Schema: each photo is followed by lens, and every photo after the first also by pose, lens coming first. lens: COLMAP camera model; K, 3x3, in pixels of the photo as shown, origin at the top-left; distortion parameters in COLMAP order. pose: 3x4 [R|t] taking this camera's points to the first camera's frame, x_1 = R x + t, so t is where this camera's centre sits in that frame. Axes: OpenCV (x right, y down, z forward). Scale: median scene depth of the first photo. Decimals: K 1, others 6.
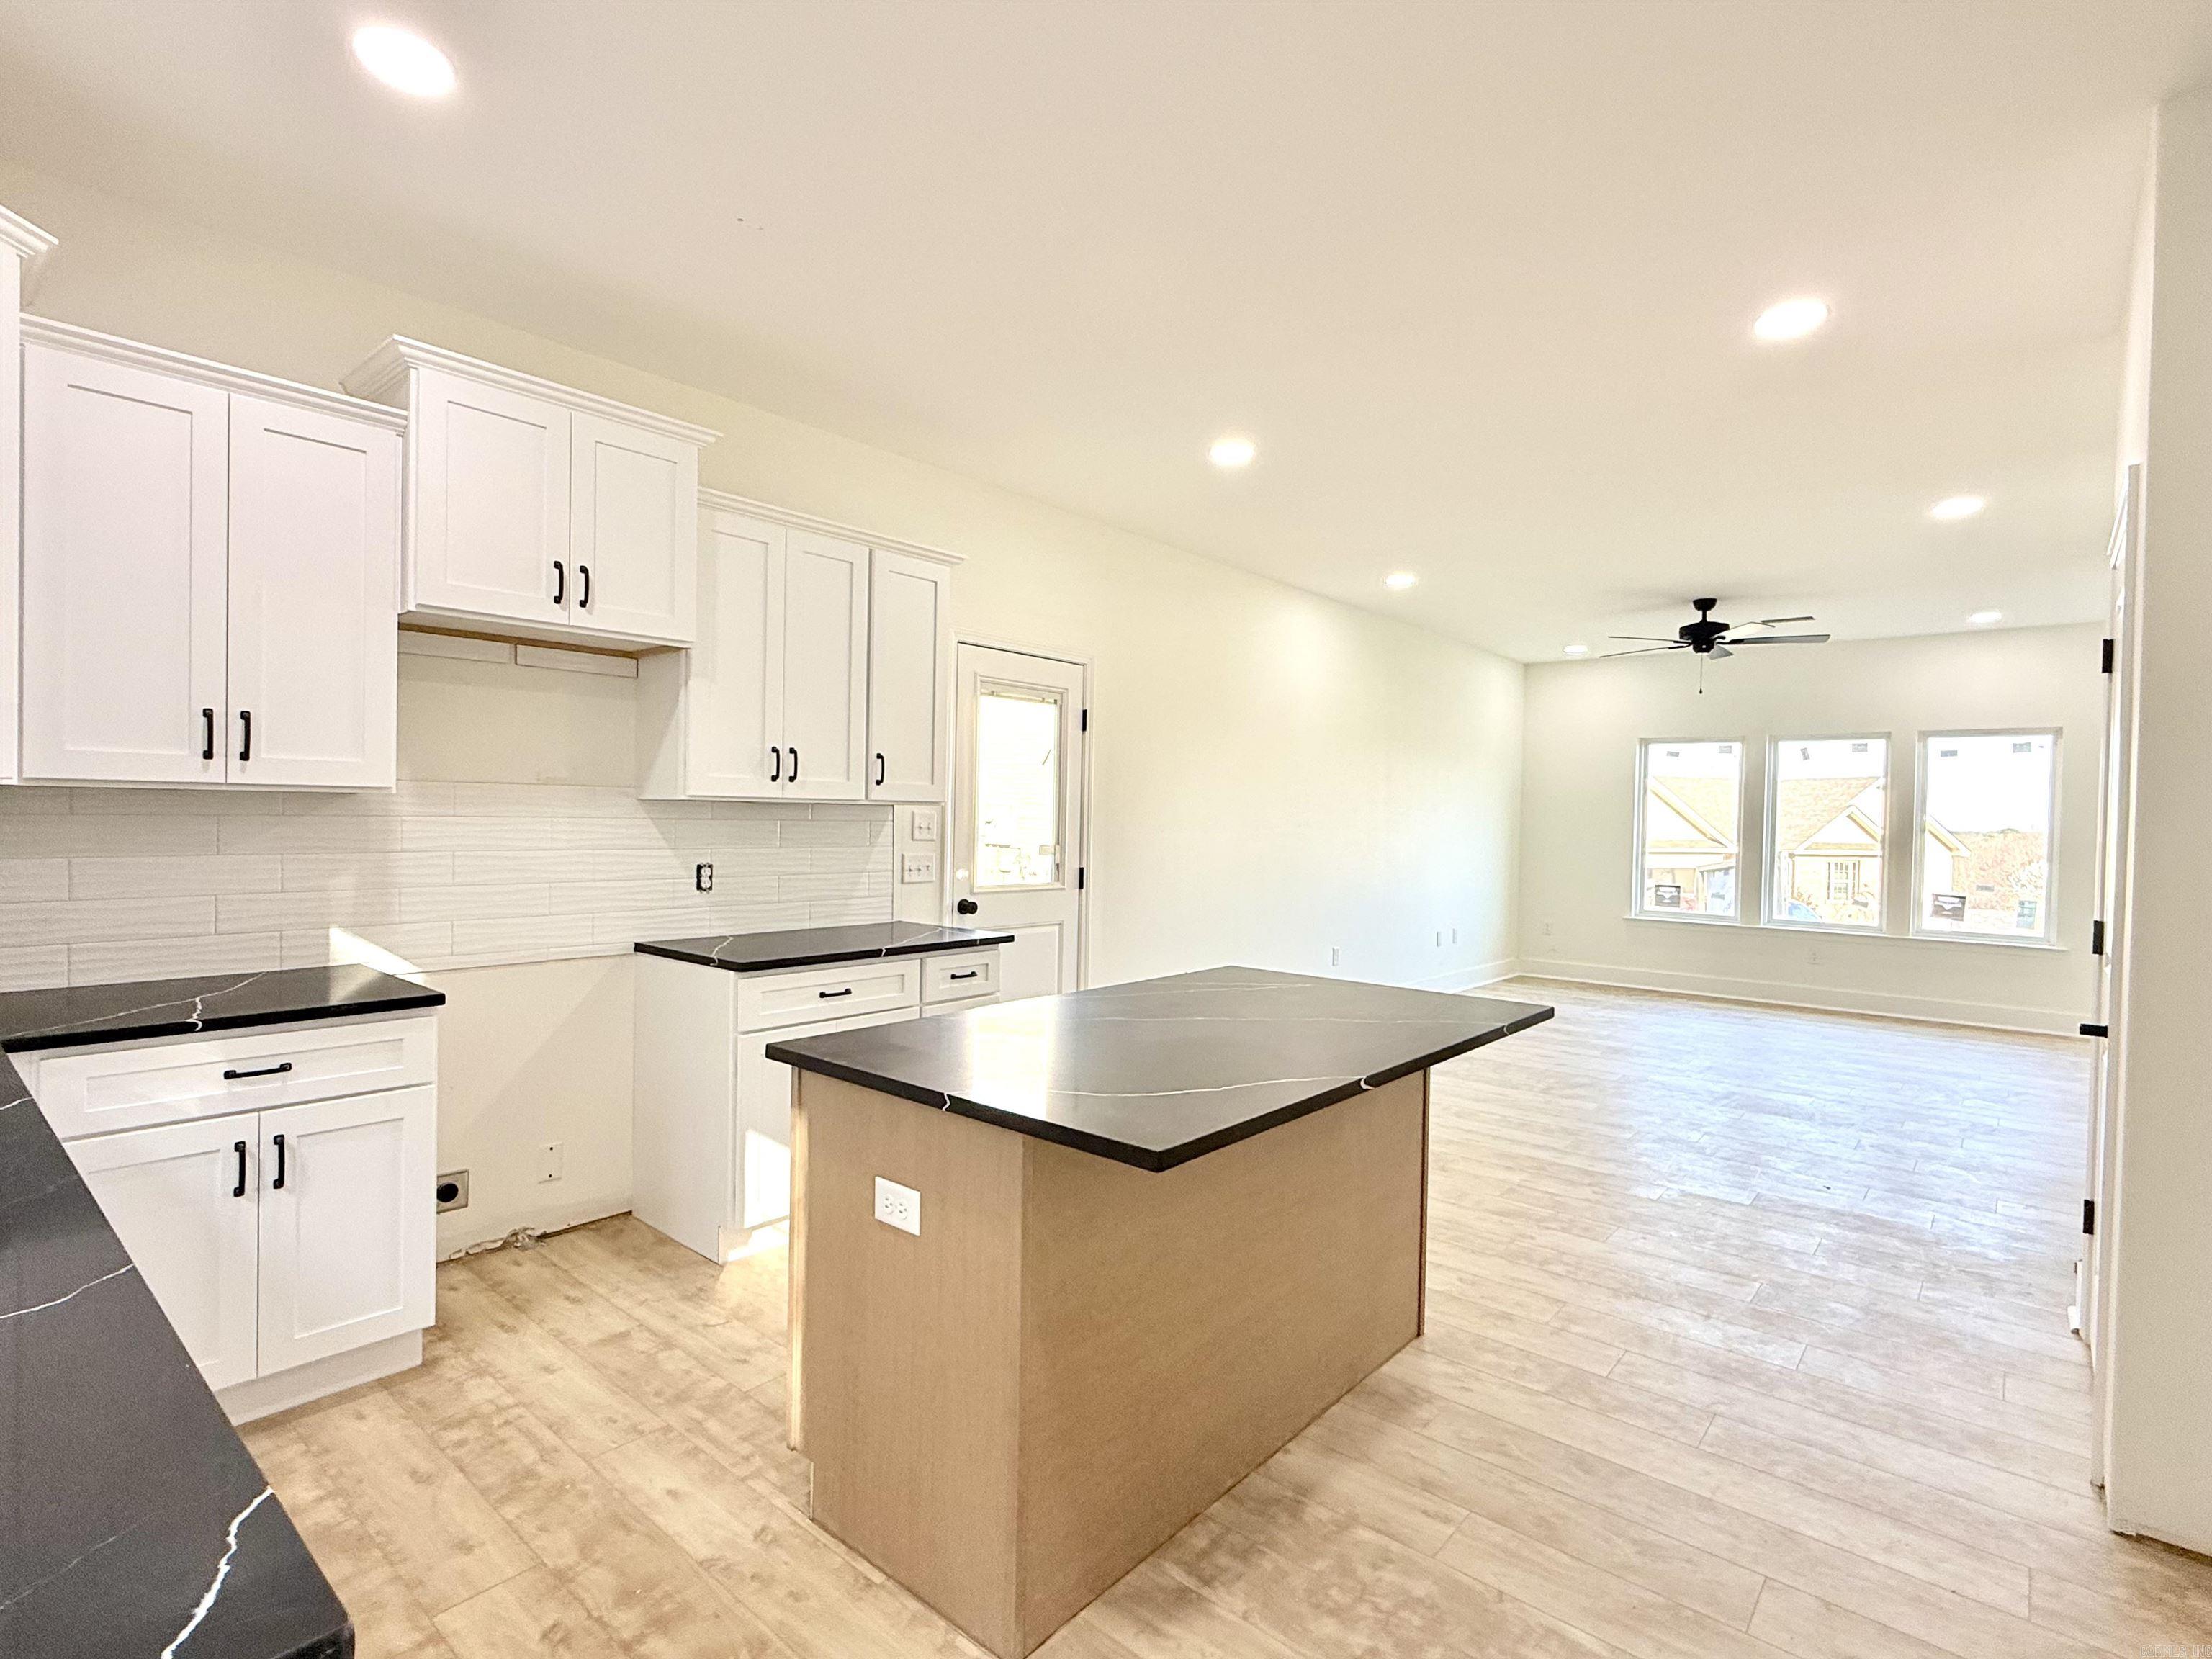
lens RADIAL K [[1081.6, 0, 1106.0], [0, 1081.6, 829.5], [0, 0, 1]] dist [0.000056, -0.000461]
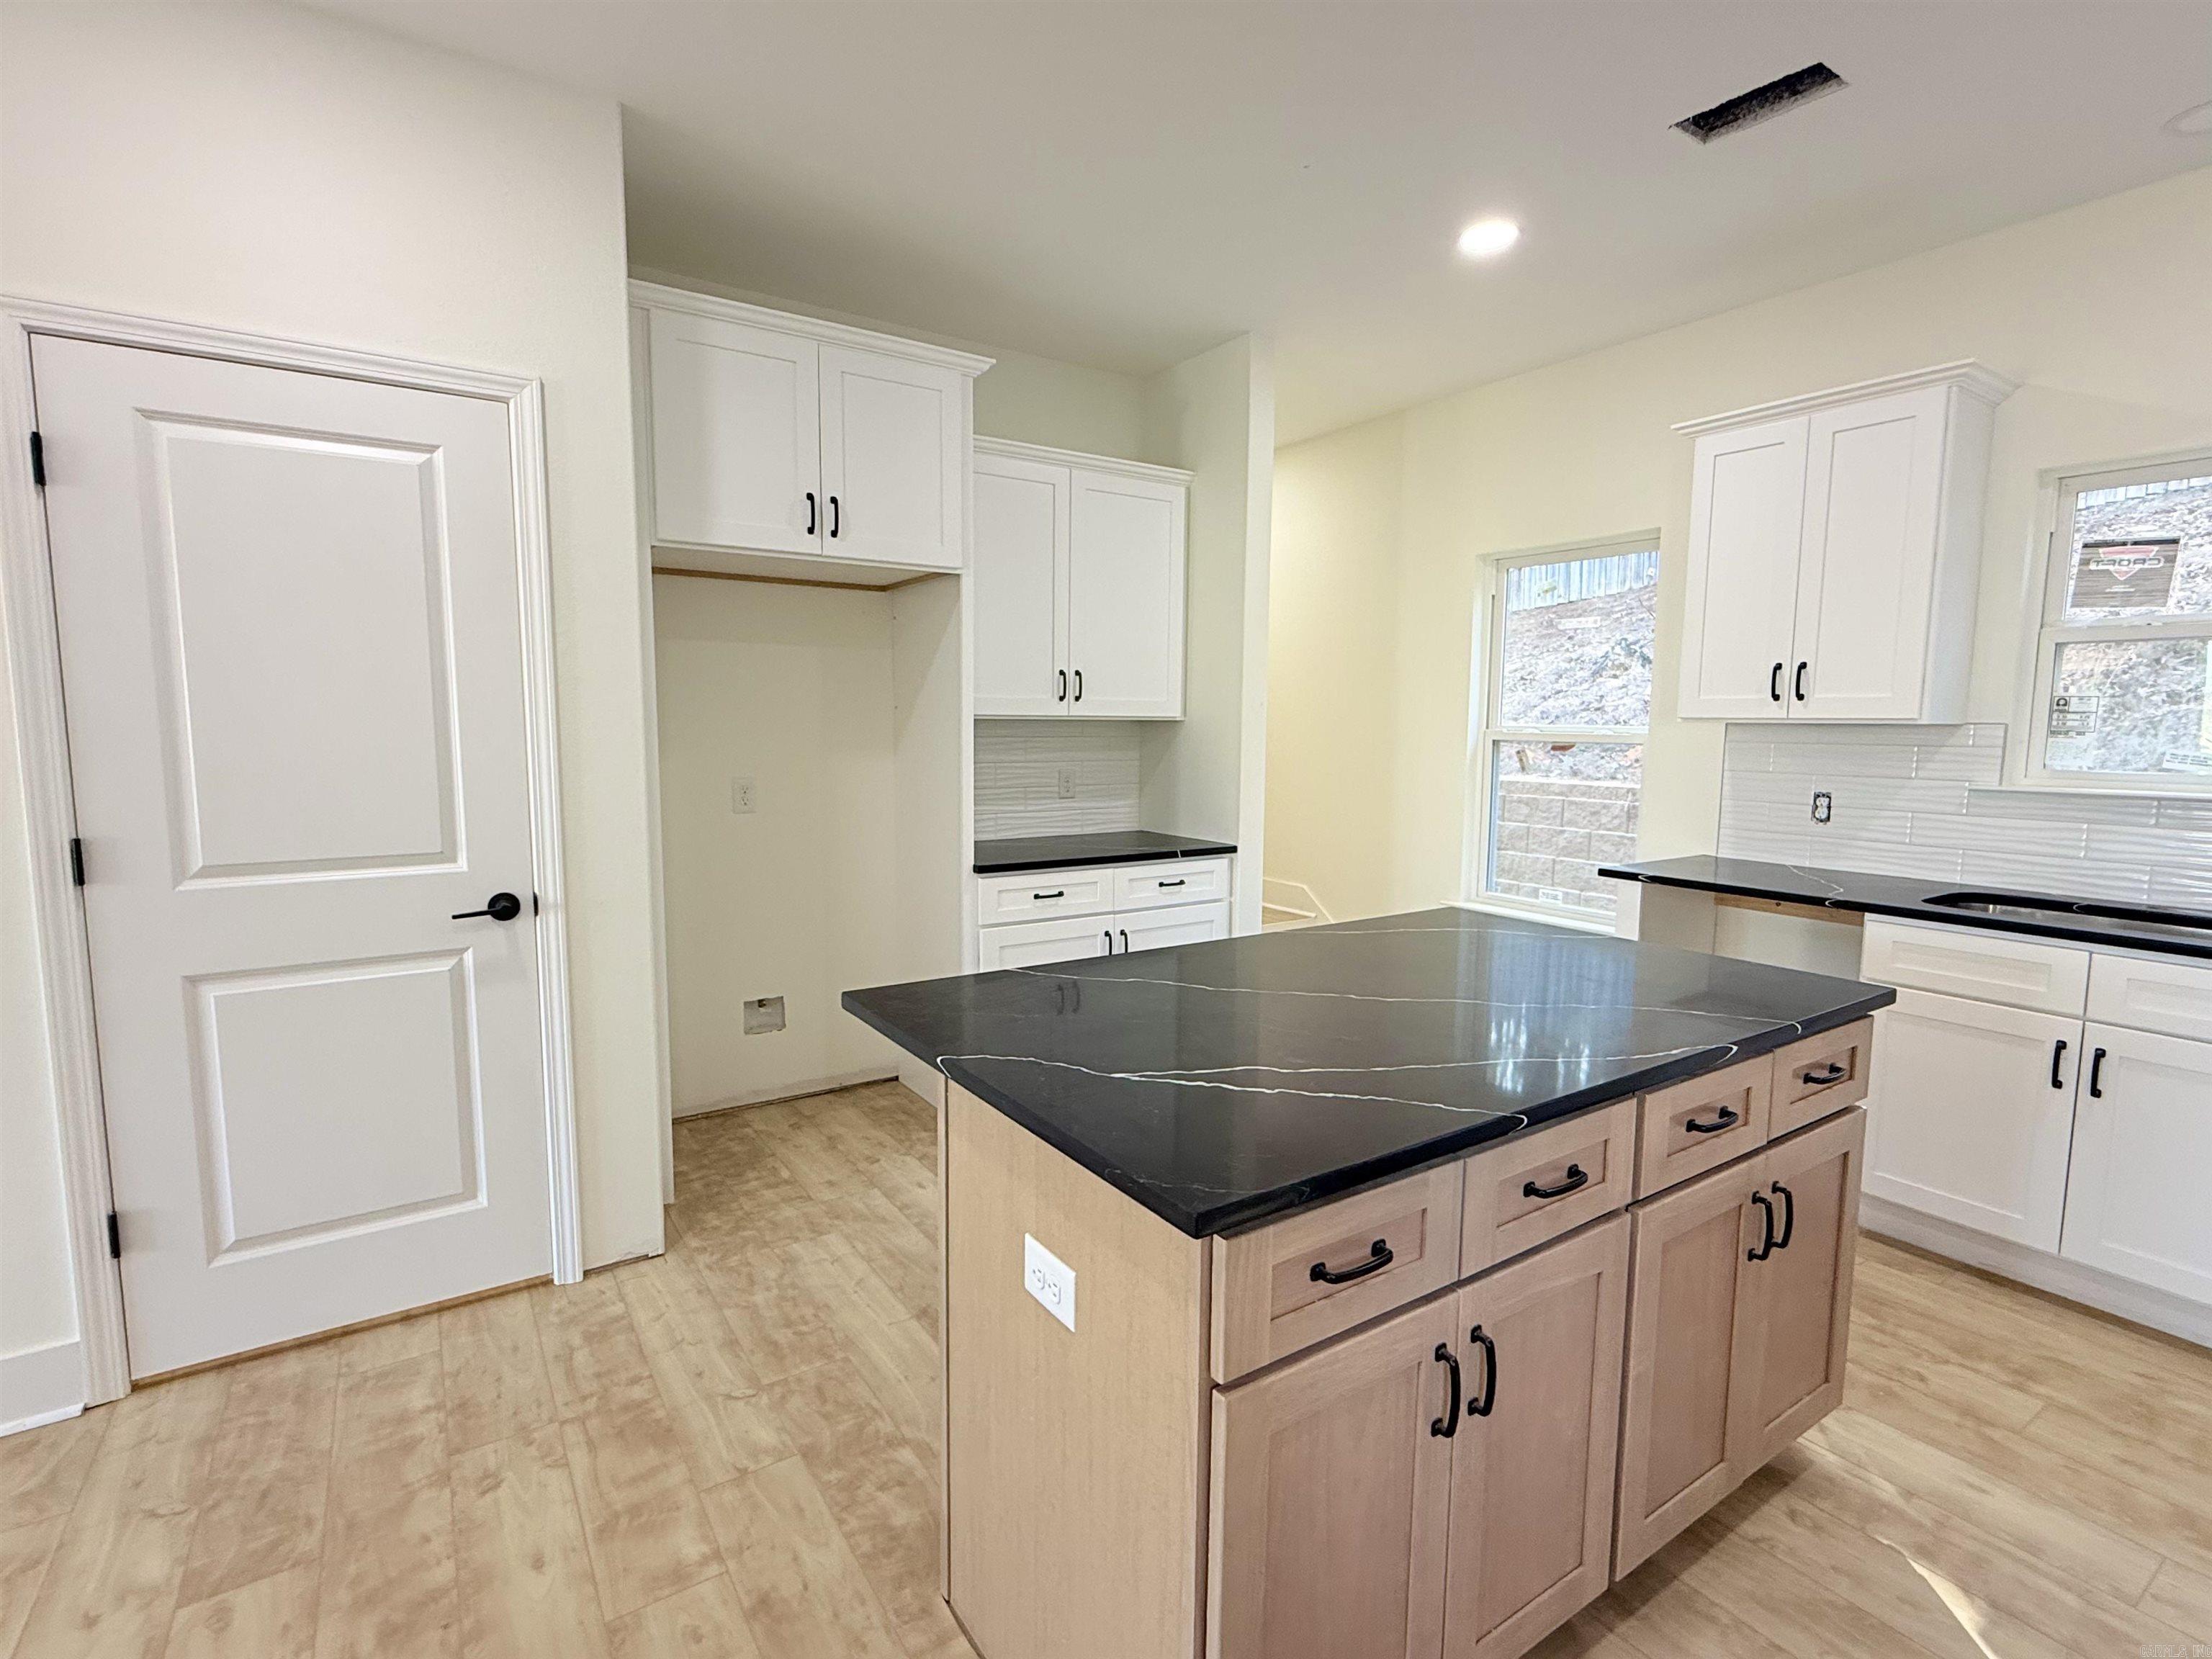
lens RADIAL K [[1048.5, 0, 1106.0], [0, 1048.5, 829.5], [0, 0, 1]] dist [-0.000068, -0.000885]
pose [[-0.962256, -0.054643, 0.266603, 0.075970], [-0.021844, 0.991982, 0.124474, -0.023983], [-0.271267, 0.113953, -0.955735, 1.459035]]
